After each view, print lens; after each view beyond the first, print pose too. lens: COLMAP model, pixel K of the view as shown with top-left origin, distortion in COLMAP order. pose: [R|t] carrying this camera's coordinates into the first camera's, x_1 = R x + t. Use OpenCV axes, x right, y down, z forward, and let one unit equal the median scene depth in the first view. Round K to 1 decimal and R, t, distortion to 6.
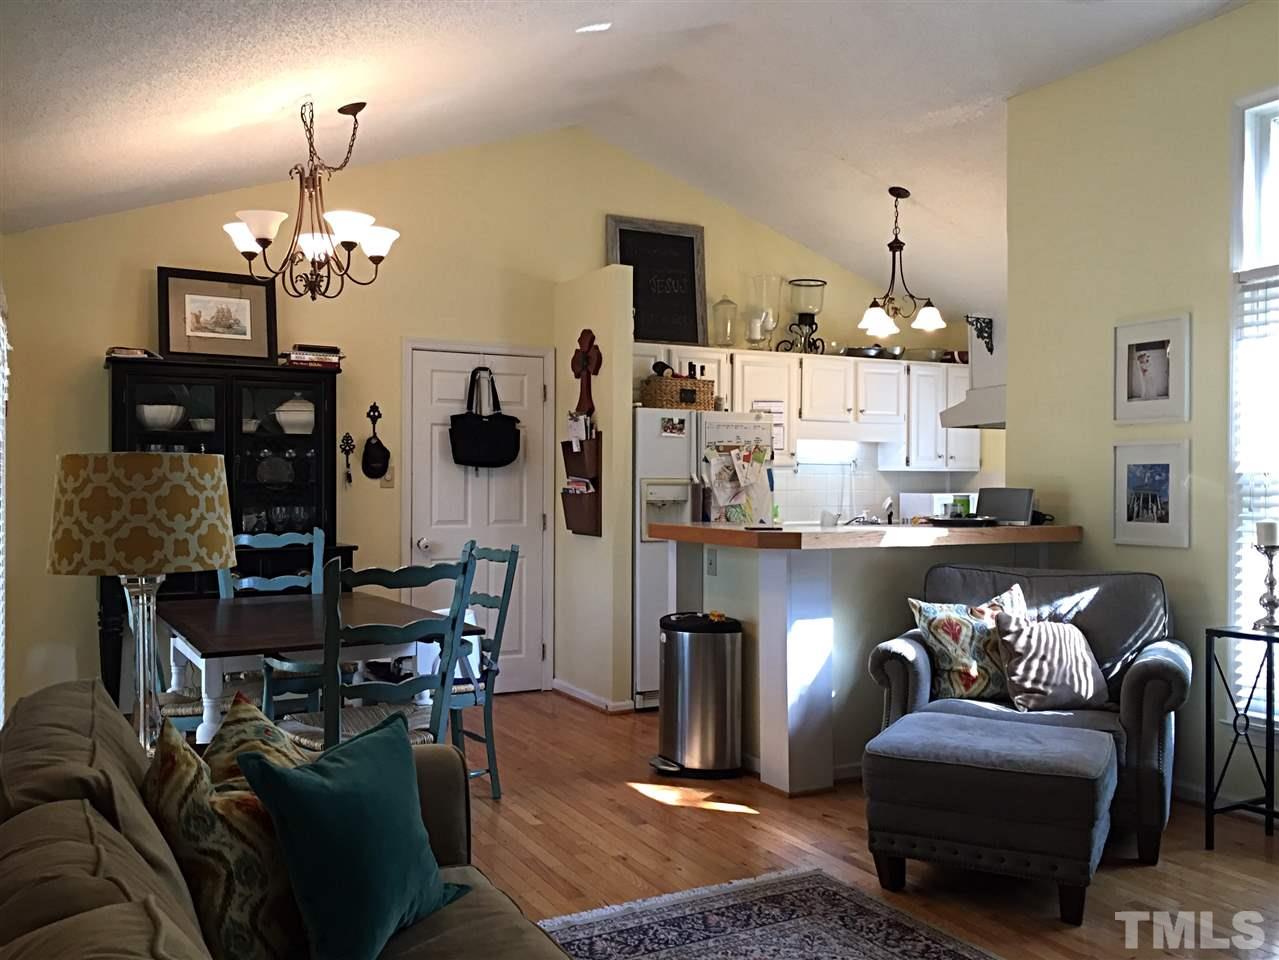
lens RADIAL K [[1050.9, 0, 639.5], [0, 1050.9, 480.0], [0, 0, 1]] dist [0.032540, -0.004395]
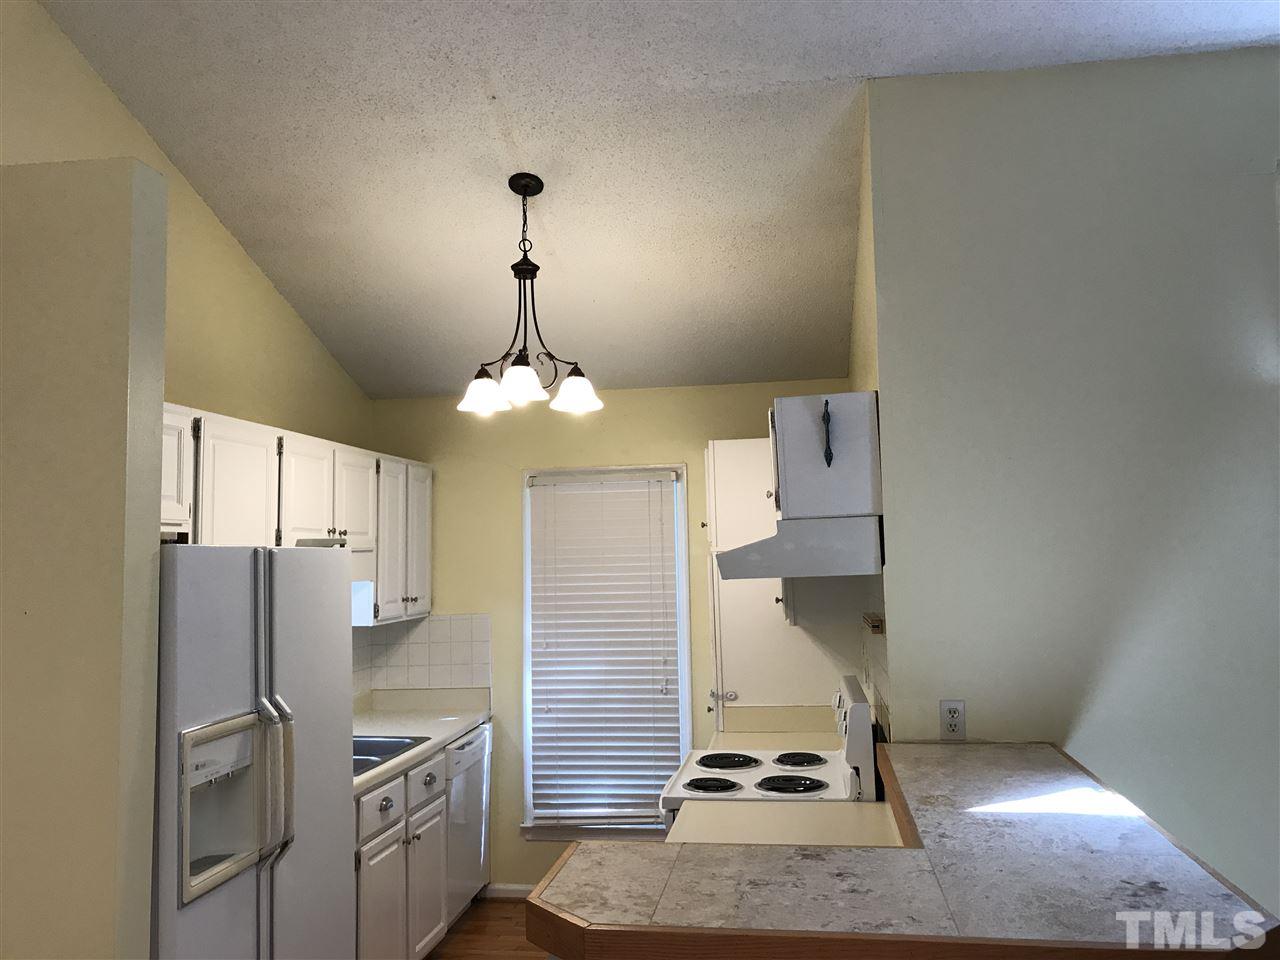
lens RADIAL K [[1051.7, 0, 640.0], [0, 1051.7, 480.0], [0, 0, 1]] dist [0.032540, -0.004395]
pose [[0.596395, 0.046835, 0.801324, -0.205806], [0.019505, 0.997156, -0.072798, -0.059657], [-0.802454, 0.059046, 0.593785, 0.626301]]
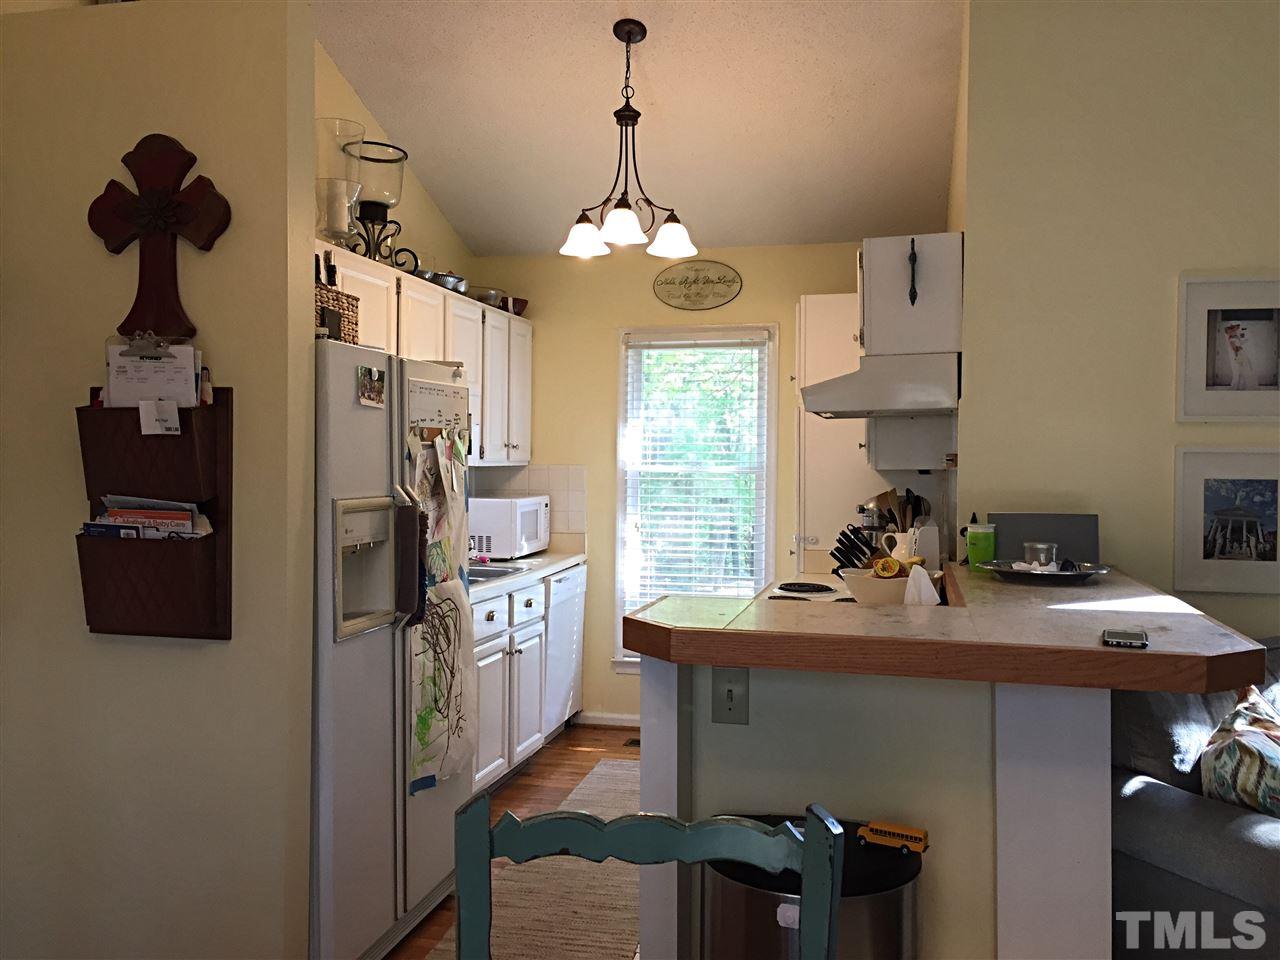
lens RADIAL K [[1078.4, 0, 640.0], [0, 1078.4, 480.0], [0, 0, 1]] dist [0.061228, -0.004465]
pose [[0.662944, -0.011566, 0.748580, -0.251720], [-0.007499, 0.999728, 0.022088, -0.020335], [-0.748632, -0.020257, 0.662677, 0.589187]]
